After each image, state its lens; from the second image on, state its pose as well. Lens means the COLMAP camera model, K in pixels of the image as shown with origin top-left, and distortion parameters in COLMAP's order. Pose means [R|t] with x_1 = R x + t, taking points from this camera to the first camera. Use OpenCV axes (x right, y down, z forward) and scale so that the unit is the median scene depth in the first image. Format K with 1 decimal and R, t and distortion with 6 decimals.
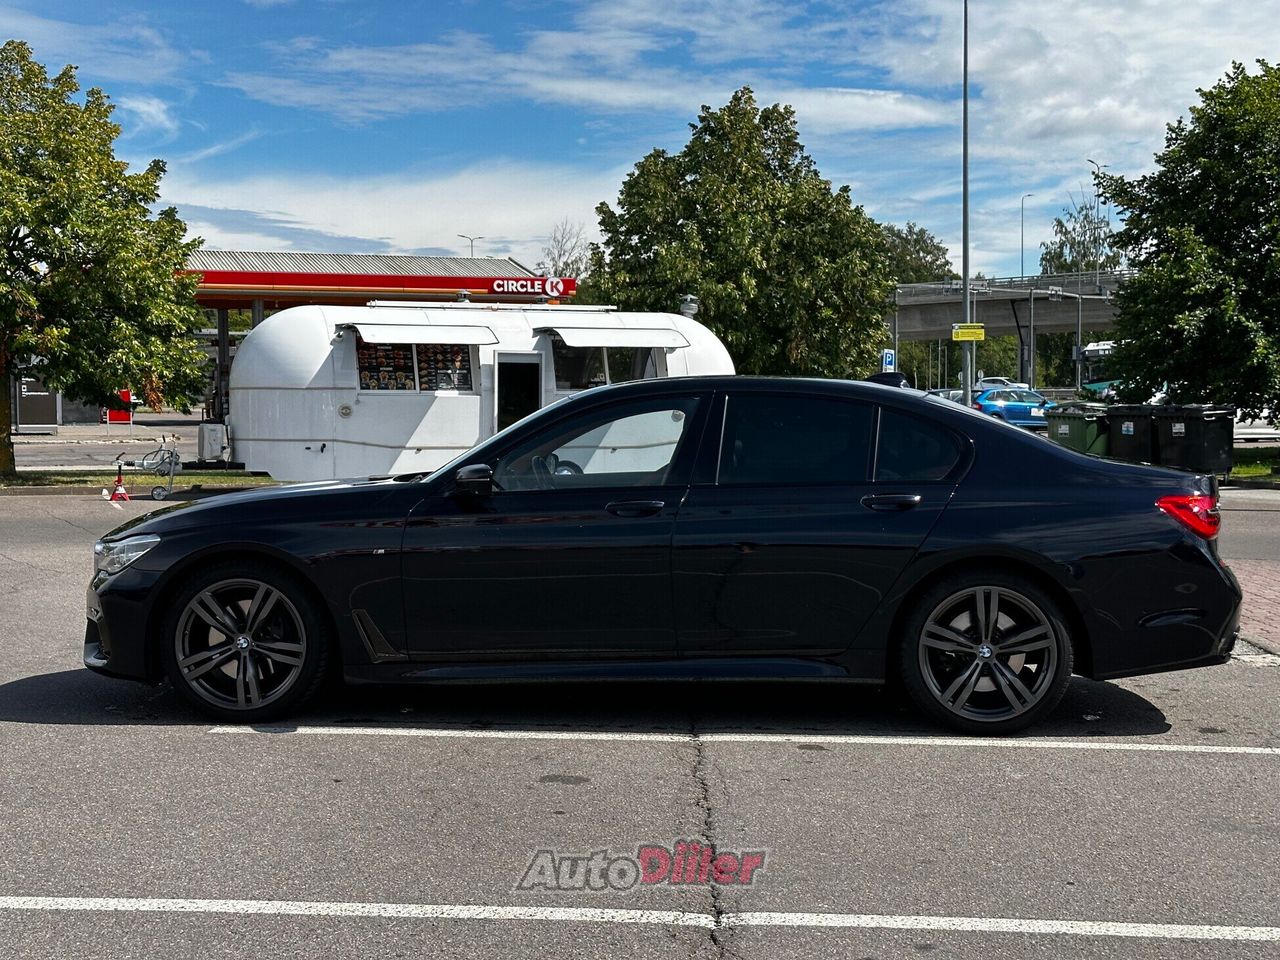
lens RADIAL K [[1814.3, 0, 640.2], [0, 1814.3, 479.2], [0, 0, 1]] dist [0.075727, 0.000000]
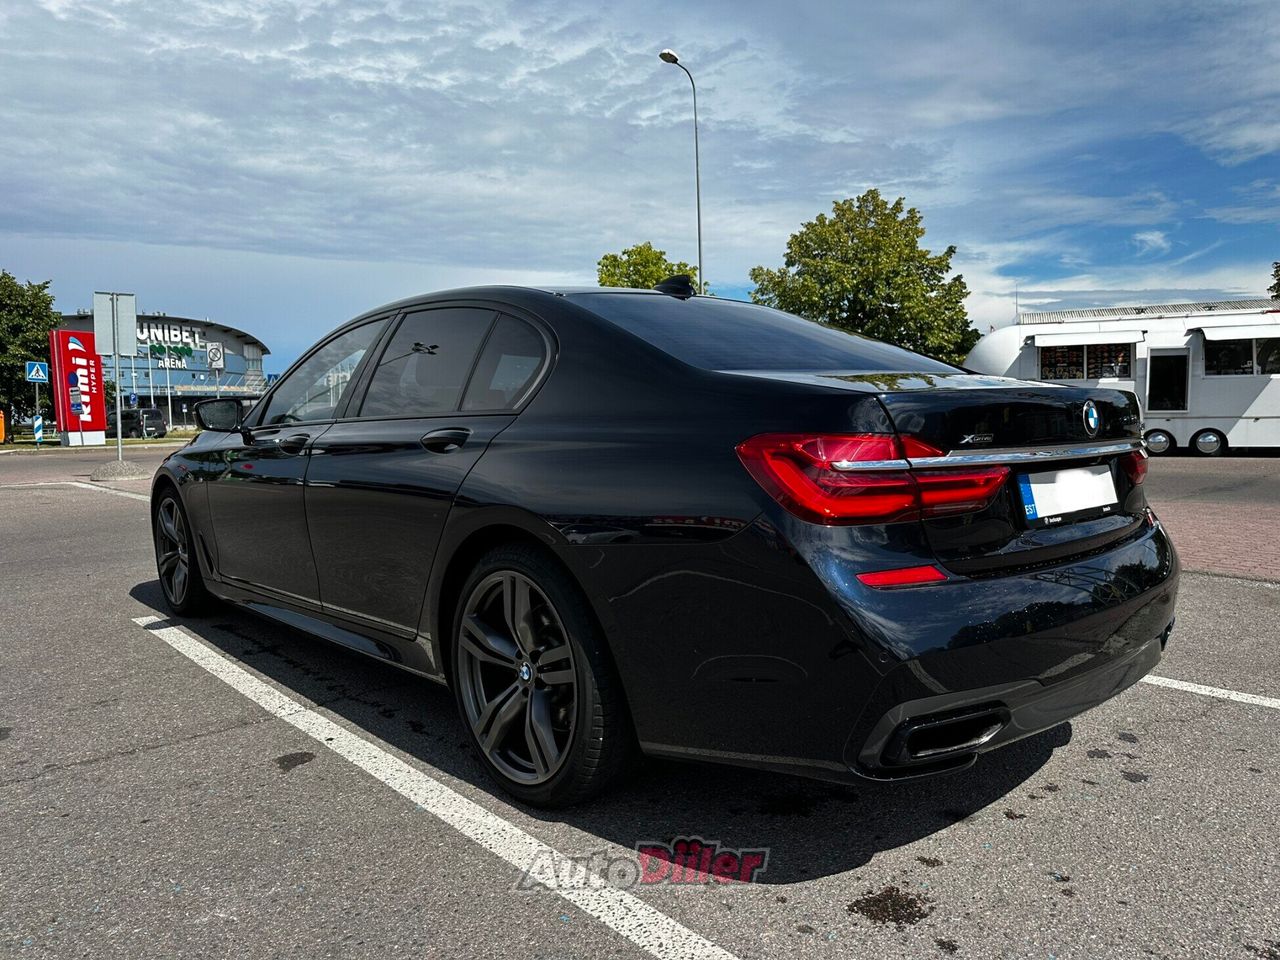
lens RADIAL K [[916.9, 0, 636.6], [0, 916.9, 486.8], [0, 0, 1]] dist [0.015606, -0.017484]
pose [[0.718083, 0.040330, -0.694788, 0.117355], [-0.008896, 0.998770, 0.048781, 0.003393], [0.695901, -0.028848, 0.717558, 0.210955]]
